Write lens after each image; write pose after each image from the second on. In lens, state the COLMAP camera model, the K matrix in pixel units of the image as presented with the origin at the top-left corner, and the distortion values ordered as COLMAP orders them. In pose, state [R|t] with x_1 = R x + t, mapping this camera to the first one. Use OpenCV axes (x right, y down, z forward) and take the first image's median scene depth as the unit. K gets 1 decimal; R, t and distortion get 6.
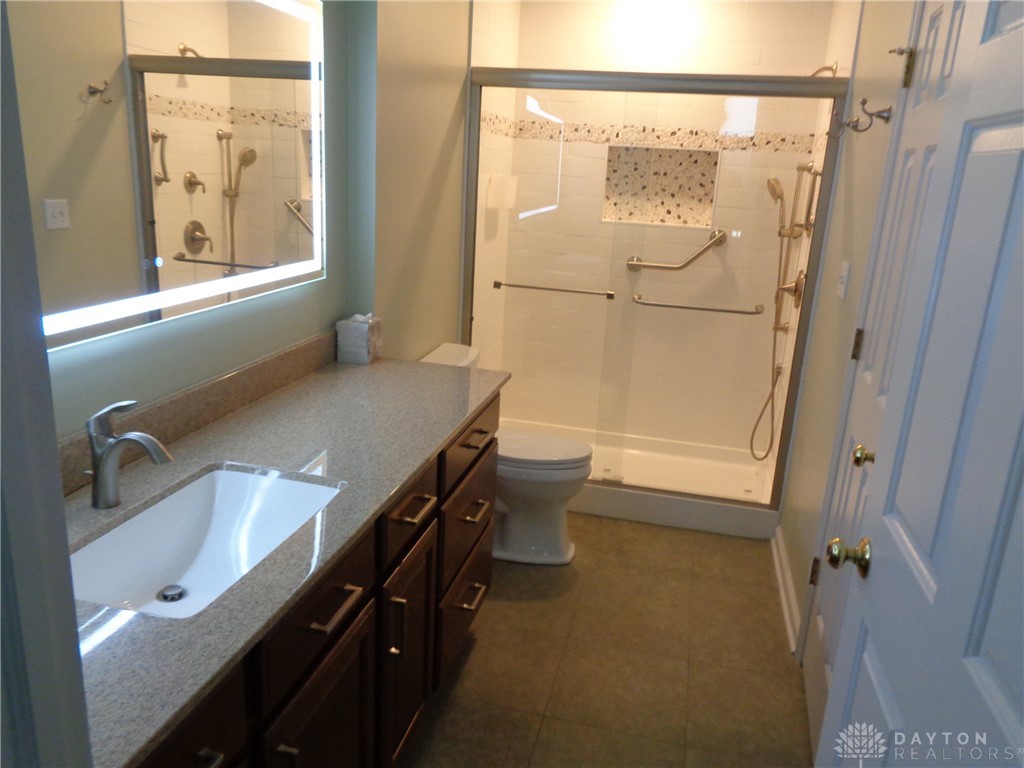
lens RADIAL K [[769.3, 0, 519.9], [0, 769.3, 384.0], [0, 0, 1]] dist [0.022958, -0.017237]
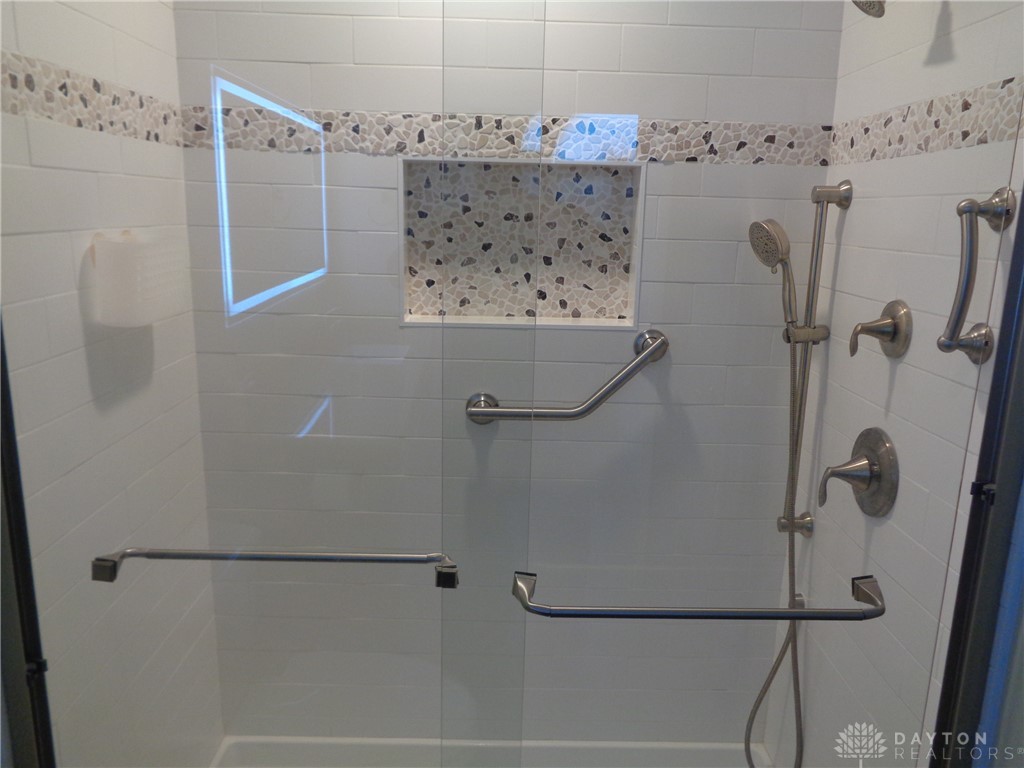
lens RADIAL K [[769.3, 0, 507.3], [0, 769.3, 378.6], [0, 0, 1]] dist [0.022958, -0.017237]
pose [[0.971641, -0.083264, 0.221318, 0.063185], [0.093294, 0.995015, -0.035241, -0.159351], [-0.217280, 0.054890, 0.974565, 0.550948]]
